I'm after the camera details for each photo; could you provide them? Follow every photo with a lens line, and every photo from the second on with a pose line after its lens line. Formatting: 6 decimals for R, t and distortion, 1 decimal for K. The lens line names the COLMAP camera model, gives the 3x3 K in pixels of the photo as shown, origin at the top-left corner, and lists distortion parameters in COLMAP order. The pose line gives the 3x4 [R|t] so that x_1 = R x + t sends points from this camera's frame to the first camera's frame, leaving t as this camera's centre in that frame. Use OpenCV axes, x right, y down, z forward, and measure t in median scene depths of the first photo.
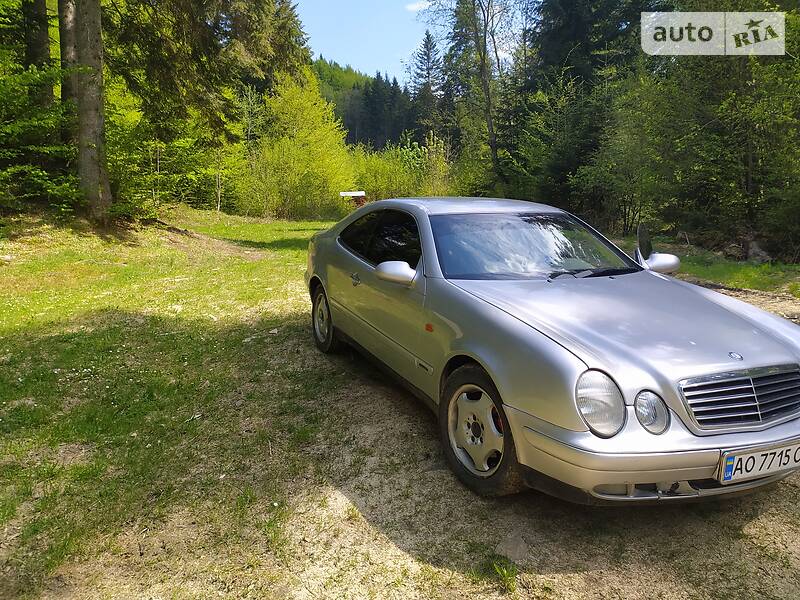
lens RADIAL K [[600.0, 0, 399.4], [0, 600.0, 298.9], [0, 0, 1]] dist [0.062814, -0.057374]
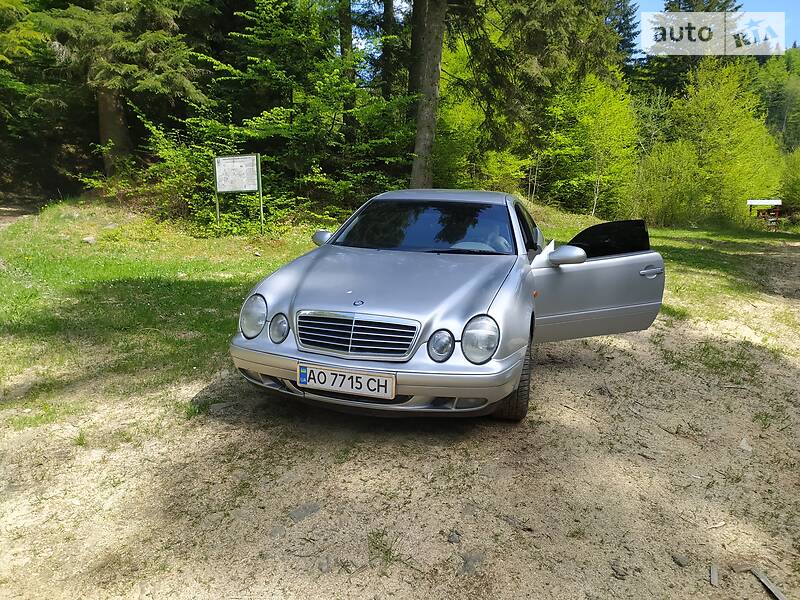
lens RADIAL K [[600.0, 0, 395.1], [0, 600.0, 296.5], [0, 0, 1]] dist [0.062814, -0.057374]
pose [[0.779438, 0.123054, -0.614275, 0.612182], [-0.132594, 0.990710, 0.030217, 0.013833], [0.612286, 0.057897, 0.788513, 0.019745]]
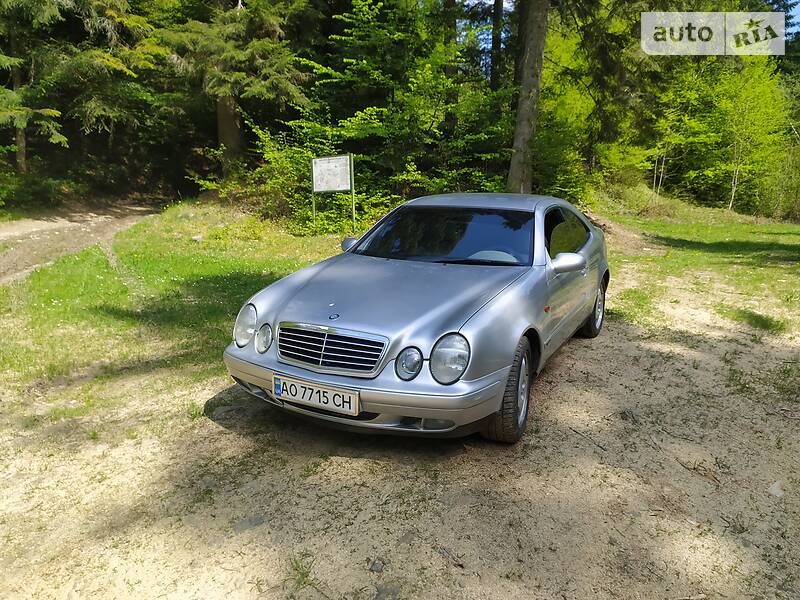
lens RADIAL K [[600.0, 0, 396.7], [0, 600.0, 300.4], [0, 0, 1]] dist [0.062814, -0.057374]
pose [[0.642281, 0.149868, -0.751675, 0.697106], [-0.144665, 0.986775, 0.073132, -0.022886], [0.752694, 0.061770, 0.655467, 0.117561]]
